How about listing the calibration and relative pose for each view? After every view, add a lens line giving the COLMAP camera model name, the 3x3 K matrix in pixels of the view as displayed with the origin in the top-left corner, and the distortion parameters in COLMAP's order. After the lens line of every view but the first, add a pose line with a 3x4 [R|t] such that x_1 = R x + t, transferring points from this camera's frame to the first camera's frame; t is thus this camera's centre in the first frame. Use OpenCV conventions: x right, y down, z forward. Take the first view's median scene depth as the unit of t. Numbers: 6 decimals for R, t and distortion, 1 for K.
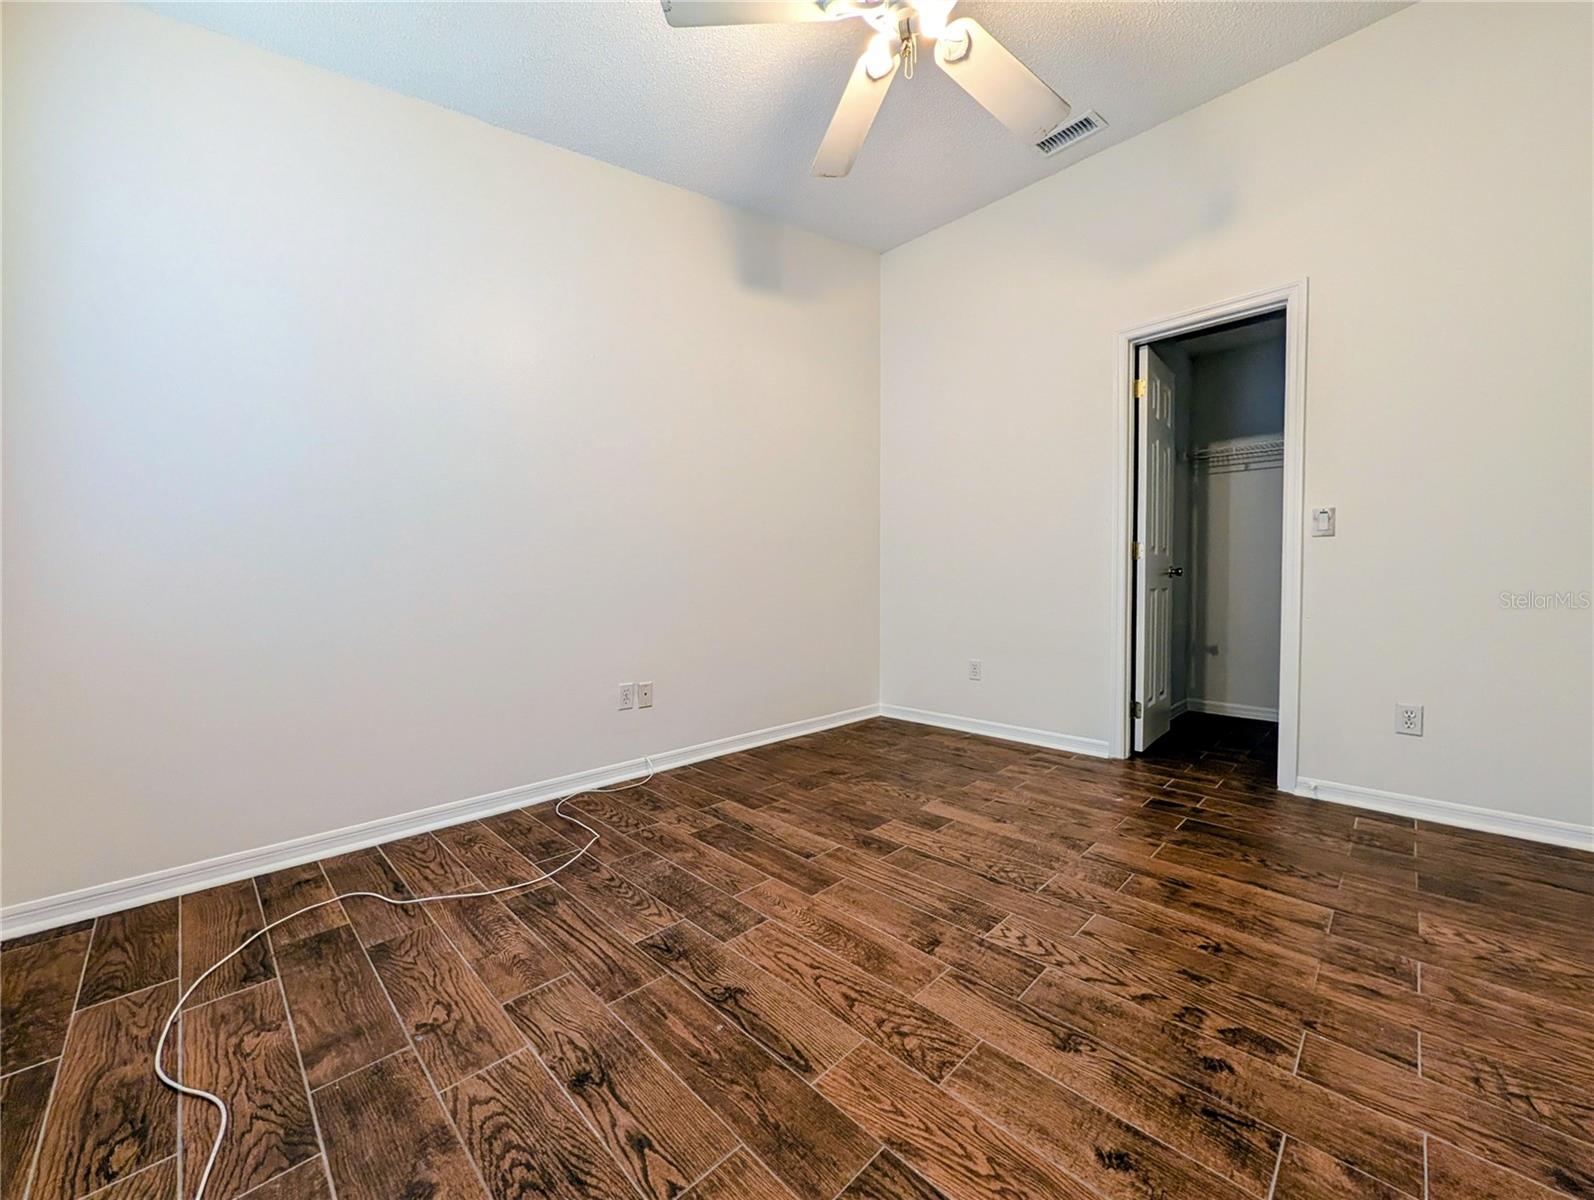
lens RADIAL K [[627.0, 0, 796.2], [0, 627.0, 592.8], [0, 0, 1]] dist [0.000087, 0.000376]
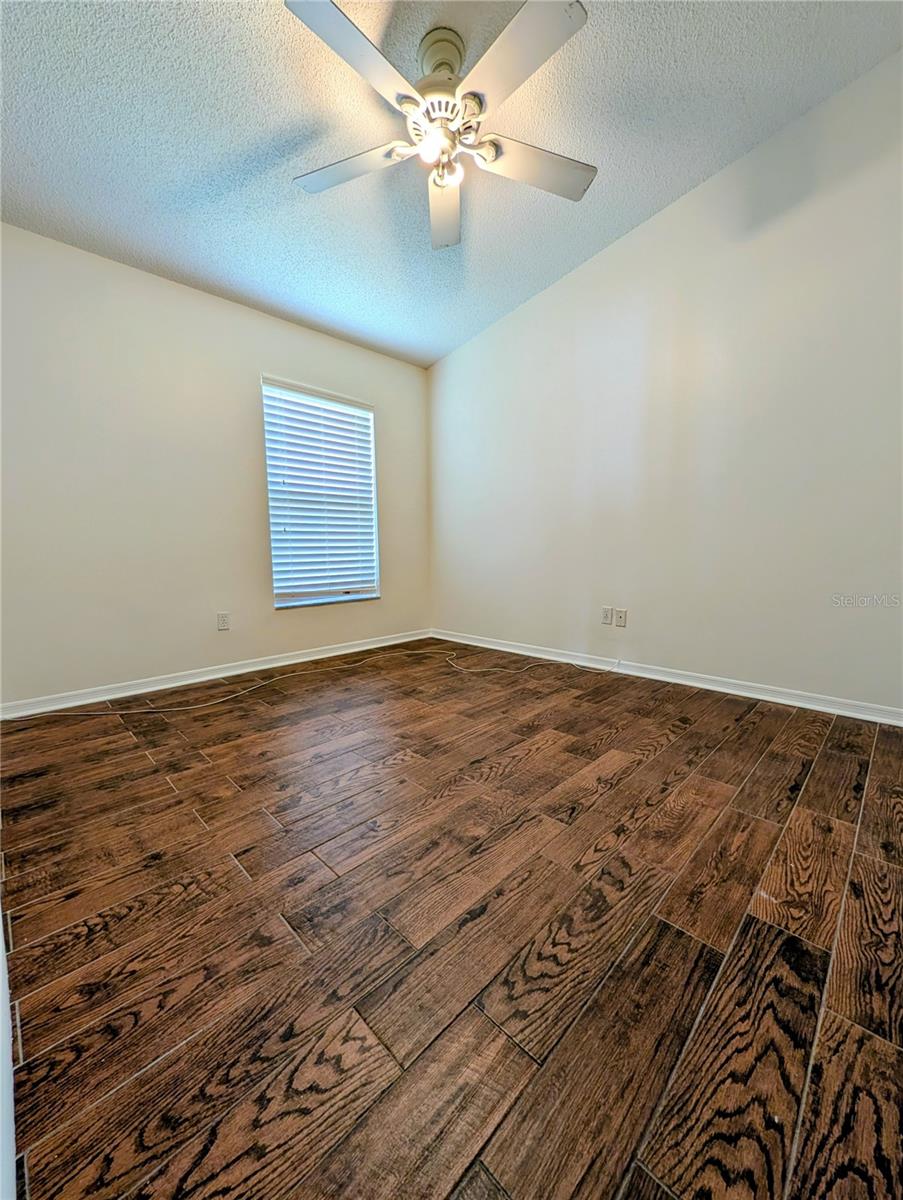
lens RADIAL K [[472.0, 0, 453.0], [0, 472.0, 599.4], [0, 0, 1]] dist [0.000087, 0.000376]
pose [[-0.016732, 0.115302, -0.993190, 1.121708], [-0.007067, 0.993290, 0.115433, -0.003045], [0.999835, 0.008951, -0.015804, 0.844331]]
